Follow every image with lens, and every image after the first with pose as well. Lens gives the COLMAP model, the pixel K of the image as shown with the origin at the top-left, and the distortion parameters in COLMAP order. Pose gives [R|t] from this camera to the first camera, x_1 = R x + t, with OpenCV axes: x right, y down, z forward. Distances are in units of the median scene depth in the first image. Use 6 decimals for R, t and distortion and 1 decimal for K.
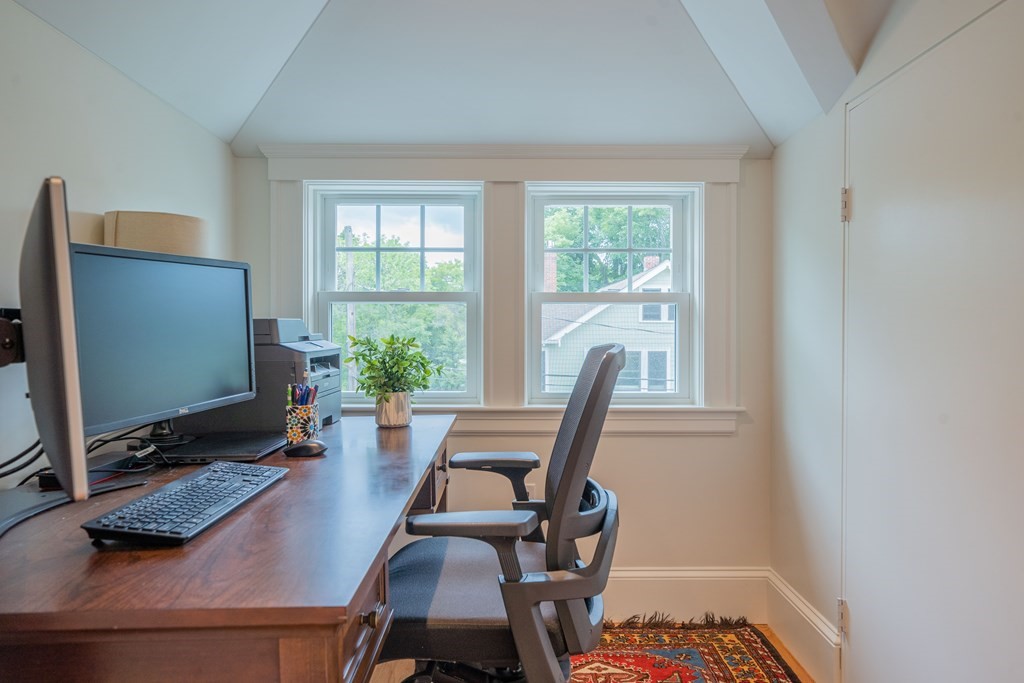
lens RADIAL K [[688.0, 0, 511.4], [0, 688.0, 314.2], [0, 0, 1]] dist [0.042495, -0.161650]
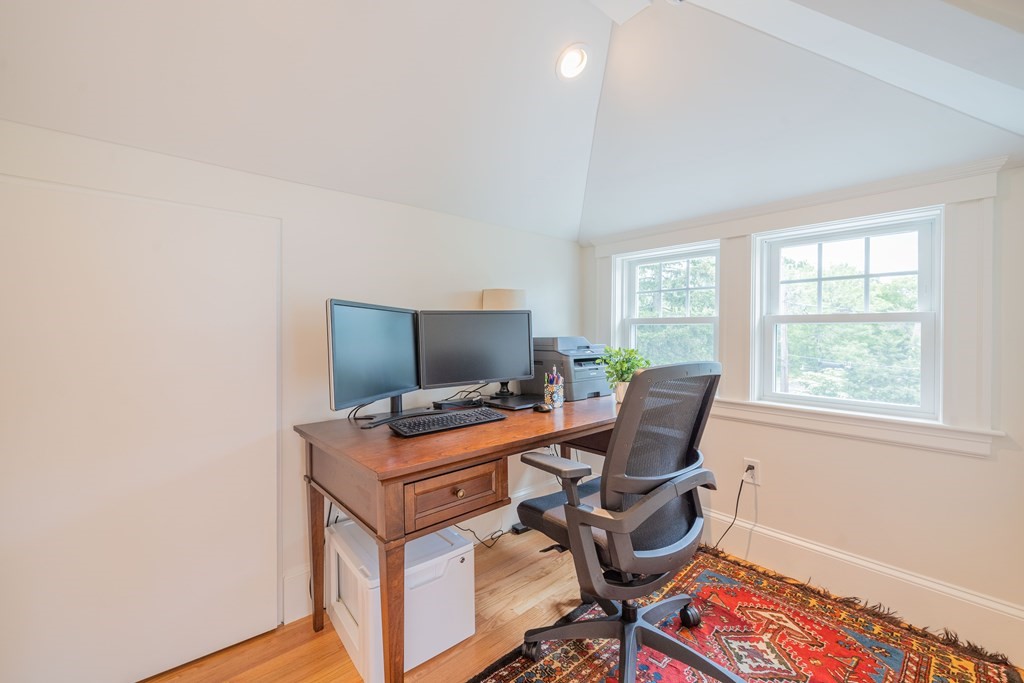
lens RADIAL K [[422.9, 0, 515.1], [0, 422.9, 328.4], [0, 0, 1]] dist [0.001897, 0.000256]
pose [[0.669590, -0.007630, -0.742692, 0.326640], [0.007725, 0.999965, -0.003309, -0.010917], [0.742691, -0.003521, 0.669625, 0.111547]]
